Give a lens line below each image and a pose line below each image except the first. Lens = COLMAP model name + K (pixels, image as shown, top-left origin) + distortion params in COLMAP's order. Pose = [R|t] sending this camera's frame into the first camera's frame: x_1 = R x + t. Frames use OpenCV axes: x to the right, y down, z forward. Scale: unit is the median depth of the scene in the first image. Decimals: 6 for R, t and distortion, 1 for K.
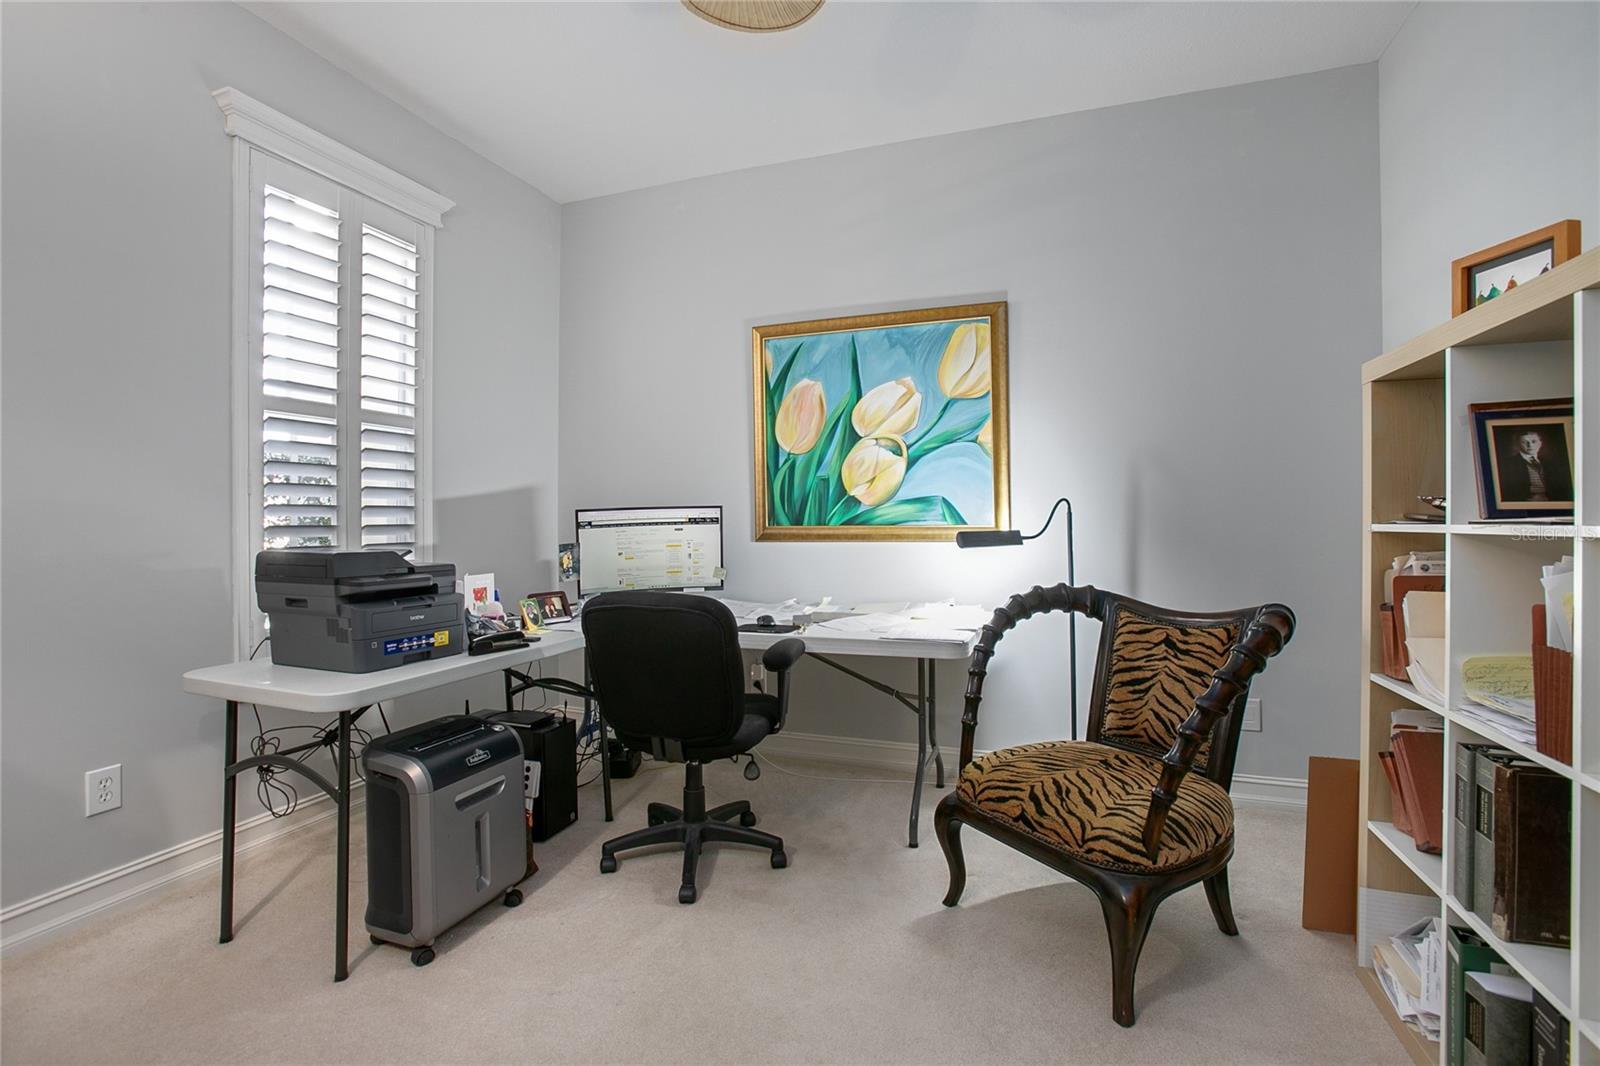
lens RADIAL K [[733.4, 0, 799.5], [0, 733.4, 527.5], [0, 0, 1]] dist [-0.084204, 0.038463]
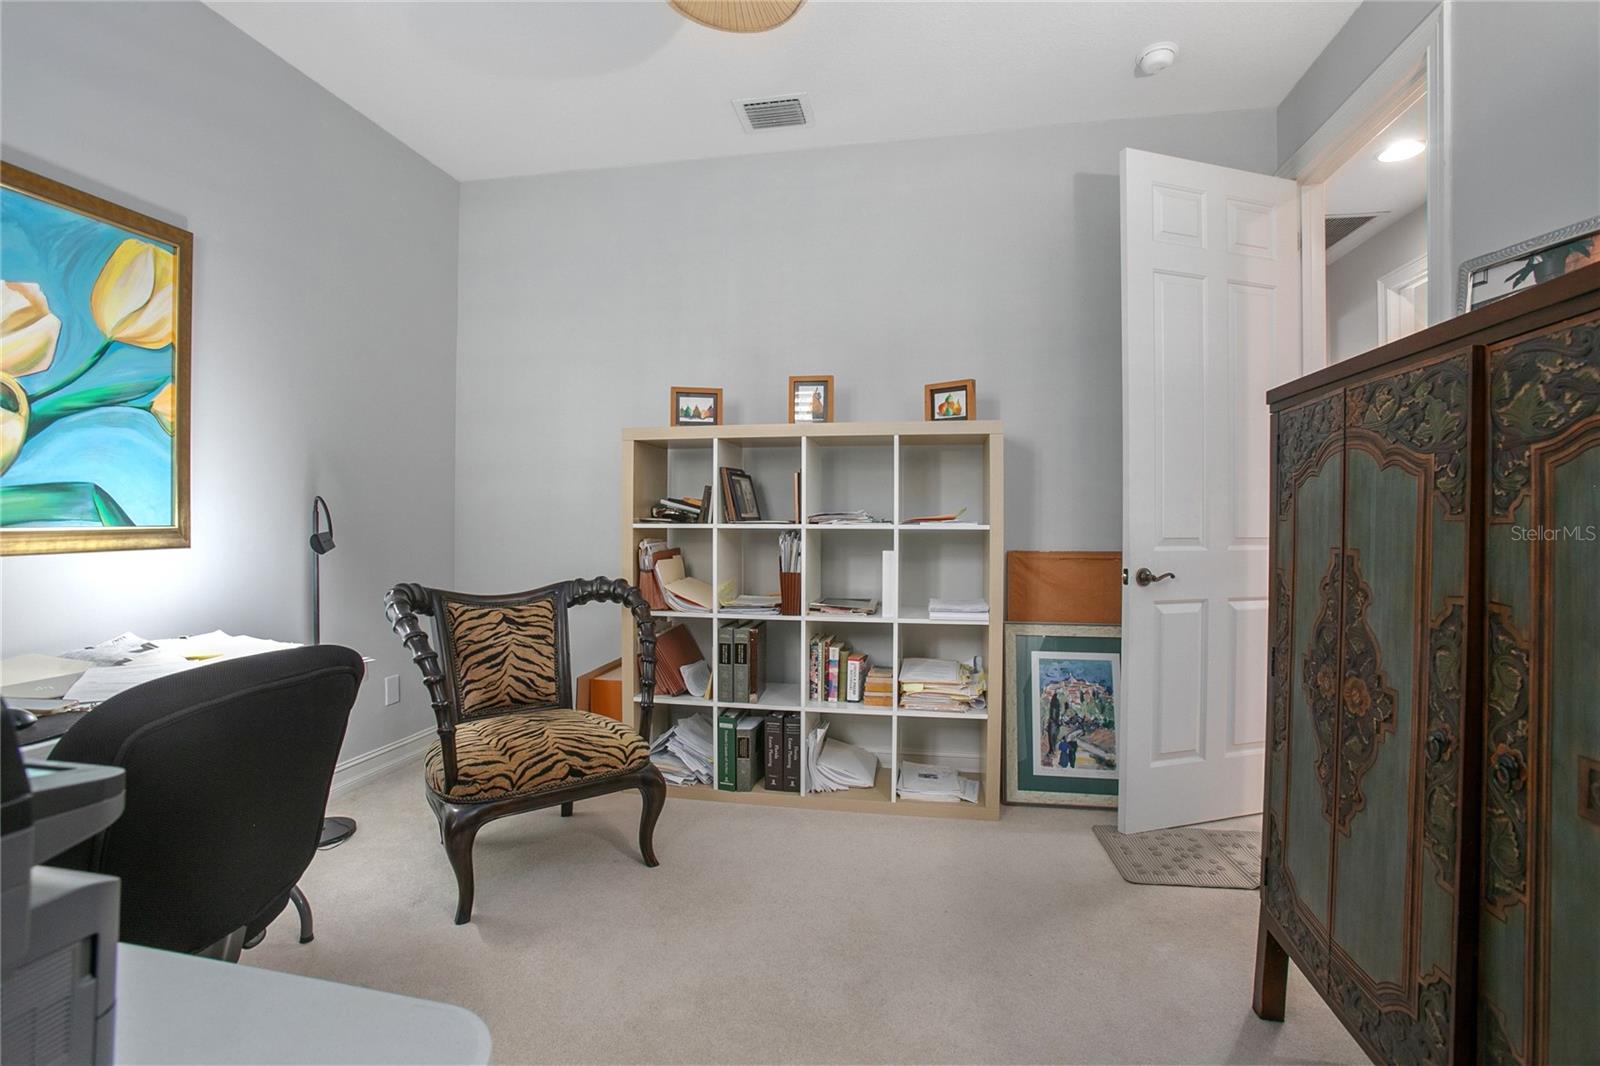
lens RADIAL K [[733.4, 0, 799.5], [0, 733.4, 527.5], [0, 0, 1]] dist [-0.084204, 0.038463]
pose [[-0.154047, -0.012639, 0.987983, -0.767864], [0.002724, 0.999909, 0.013217, -0.013792], [-0.988060, 0.004727, -0.153999, 0.672863]]
